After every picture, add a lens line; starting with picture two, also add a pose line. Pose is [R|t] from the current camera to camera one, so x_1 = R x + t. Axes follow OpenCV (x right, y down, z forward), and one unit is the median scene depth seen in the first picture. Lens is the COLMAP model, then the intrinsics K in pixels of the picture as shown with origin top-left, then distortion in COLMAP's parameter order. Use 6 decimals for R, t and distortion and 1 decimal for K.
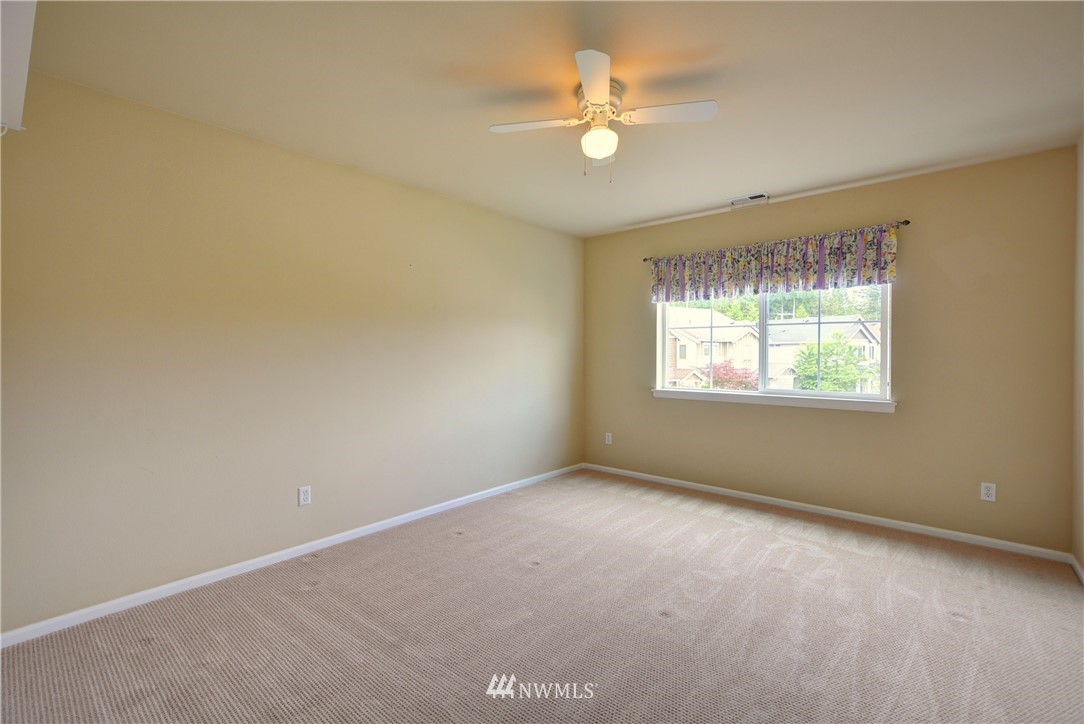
lens RADIAL K [[481.1, 0, 540.6], [0, 481.1, 357.3], [0, 0, 1]] dist [0.003091, -0.000246]
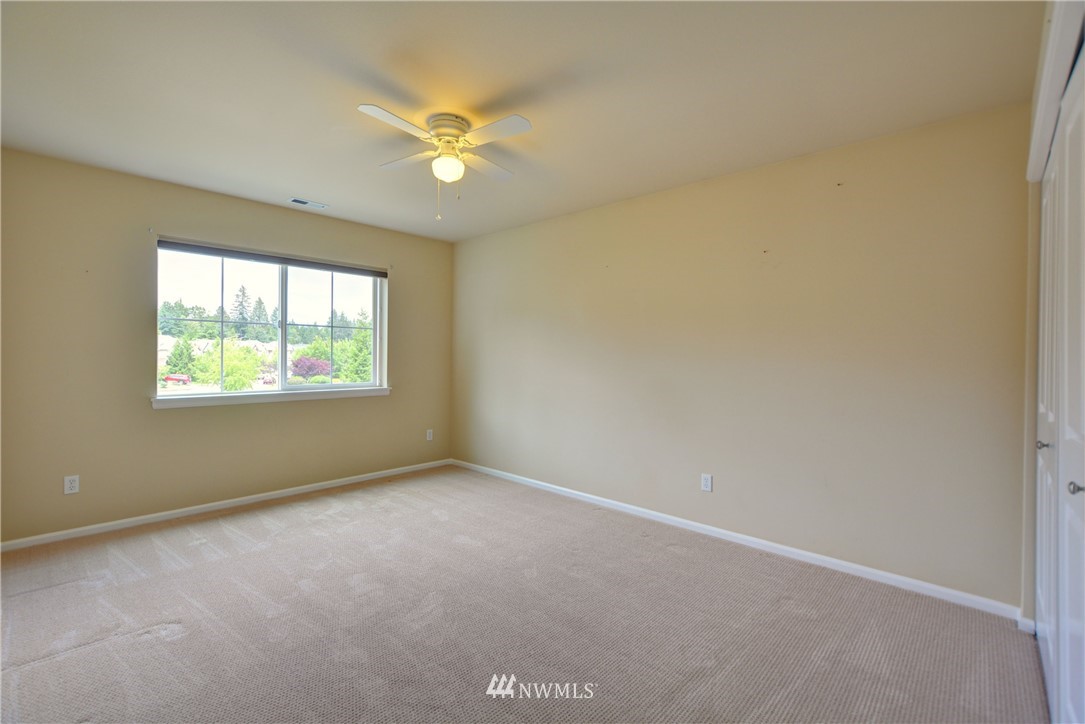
lens RADIAL K [[481.5, 0, 541.1], [0, 481.5, 357.3], [0, 0, 1]] dist [0.003091, -0.000246]
pose [[0.029443, -0.014241, 0.999465, -0.631424], [-0.008074, 0.999862, 0.014485, -0.015594], [-0.999534, -0.008496, 0.029324, 0.500529]]
